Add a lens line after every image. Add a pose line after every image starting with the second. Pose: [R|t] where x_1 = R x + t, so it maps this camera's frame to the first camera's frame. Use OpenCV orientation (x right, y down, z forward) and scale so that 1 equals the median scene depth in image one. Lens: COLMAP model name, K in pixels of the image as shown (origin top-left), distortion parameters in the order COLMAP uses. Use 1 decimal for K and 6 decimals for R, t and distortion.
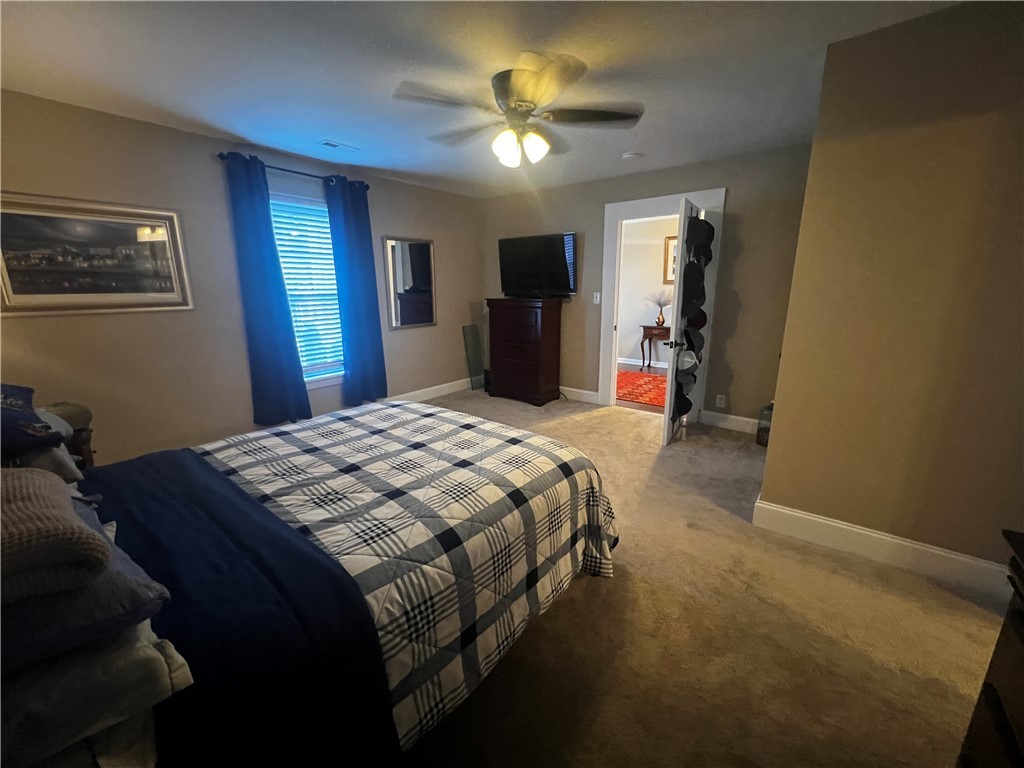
lens RADIAL K [[414.5, 0, 512.0], [0, 414.5, 384.0], [0, 0, 1]] dist [-0.000292, -0.000002]
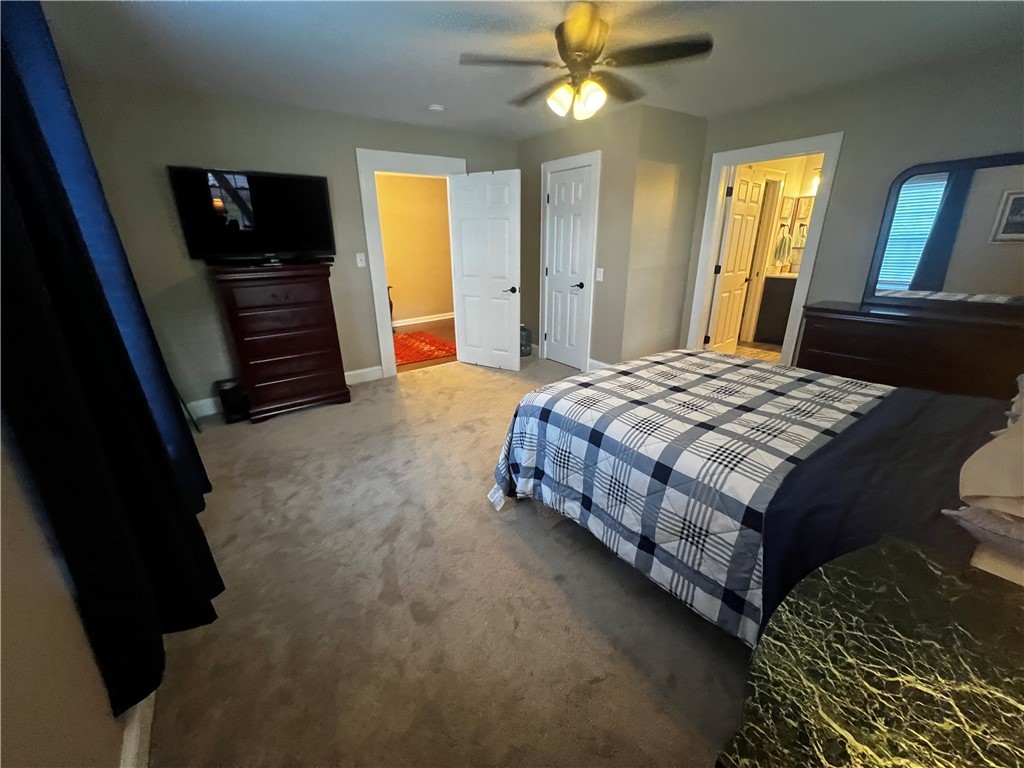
lens RADIAL K [[414.5, 0, 512.0], [0, 414.5, 384.0], [0, 0, 1]] dist [-0.000292, -0.000002]
pose [[0.262981, -0.312360, 0.912838, -1.183766], [0.241086, 0.937401, 0.251310, -0.213478], [-0.934194, 0.153983, 0.321824, 0.941881]]
